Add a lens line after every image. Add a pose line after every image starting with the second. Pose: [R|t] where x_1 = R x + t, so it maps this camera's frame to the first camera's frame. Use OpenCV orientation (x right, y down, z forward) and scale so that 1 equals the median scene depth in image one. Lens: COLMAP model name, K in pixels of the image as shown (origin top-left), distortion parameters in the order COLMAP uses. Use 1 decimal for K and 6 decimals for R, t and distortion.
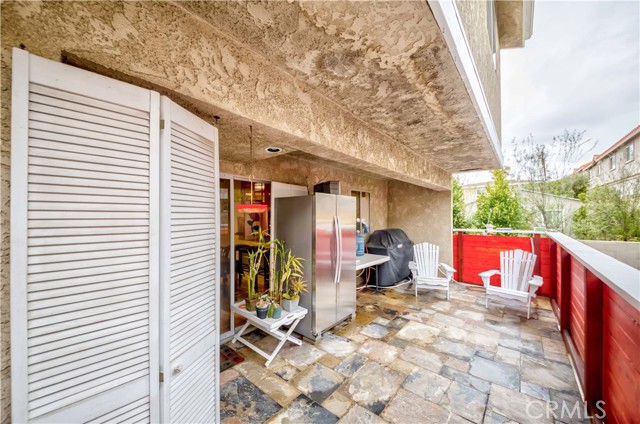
lens RADIAL K [[235.7, 0, 319.8], [0, 235.7, 214.9], [0, 0, 1]] dist [0.000151, 0.000002]
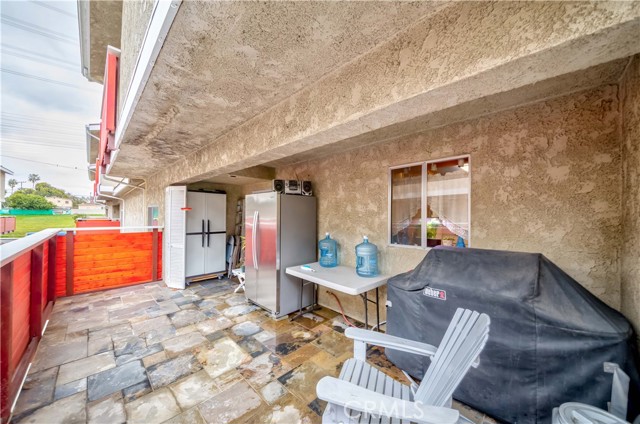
lens RADIAL K [[233.0, 0, 320.3], [0, 233.0, 209.5], [0, 0, 1]] dist [0.000091, -0.000025]
pose [[-0.081436, -0.006747, -0.996656, 1.386841], [0.002022, 0.999974, -0.006935, 0.001922], [0.996676, -0.002580, -0.081421, 1.628650]]
